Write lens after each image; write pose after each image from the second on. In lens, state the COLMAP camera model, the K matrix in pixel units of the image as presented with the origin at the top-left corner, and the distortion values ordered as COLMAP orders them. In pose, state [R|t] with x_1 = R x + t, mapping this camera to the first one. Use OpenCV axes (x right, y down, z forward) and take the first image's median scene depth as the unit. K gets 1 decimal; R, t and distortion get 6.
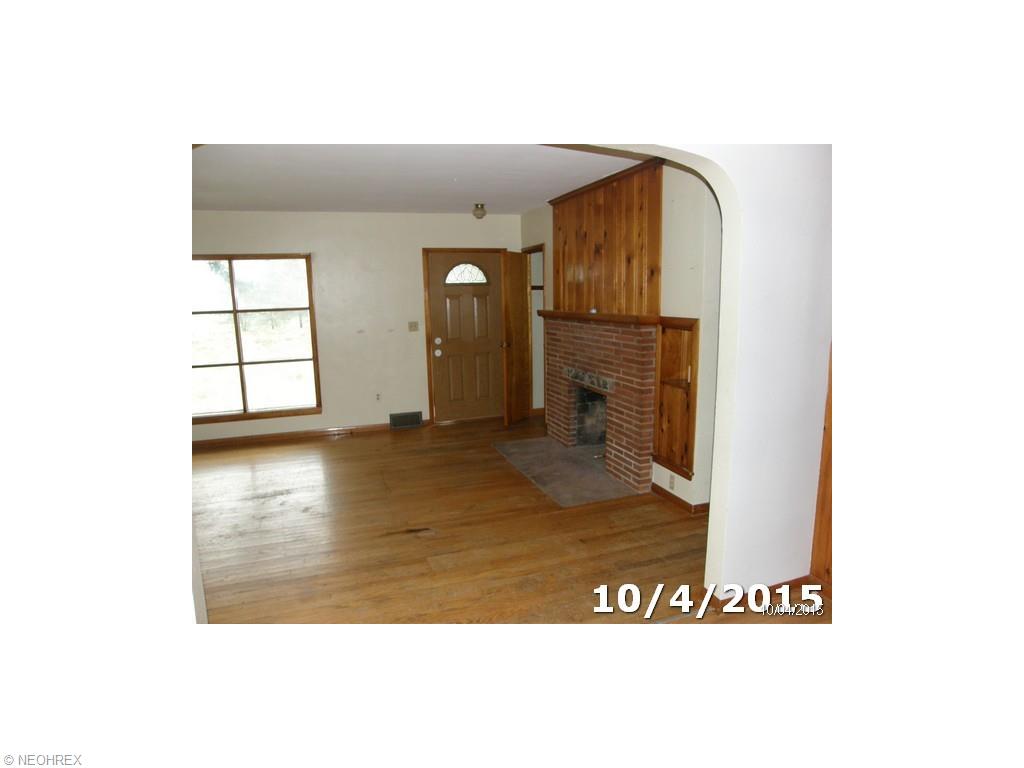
lens RADIAL K [[530.8, 0, 512.0], [0, 530.8, 384.0], [0, 0, 1]] dist [-0.096804, 0.000042]
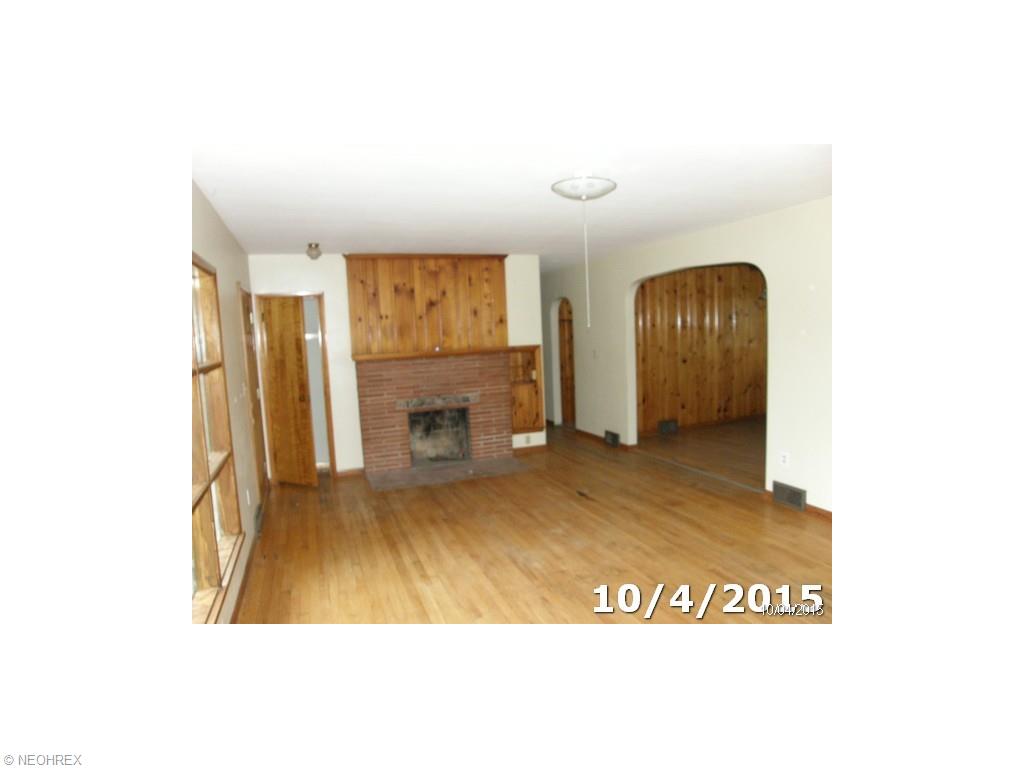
lens RADIAL K [[530.8, 0, 512.0], [0, 530.8, 384.0], [0, 0, 1]] dist [-0.096804, 0.000042]
pose [[-0.055382, -0.078335, 0.995388, -1.348957], [0.209985, 0.973708, 0.088312, -0.150395], [-0.976135, 0.213908, -0.037477, 1.010692]]
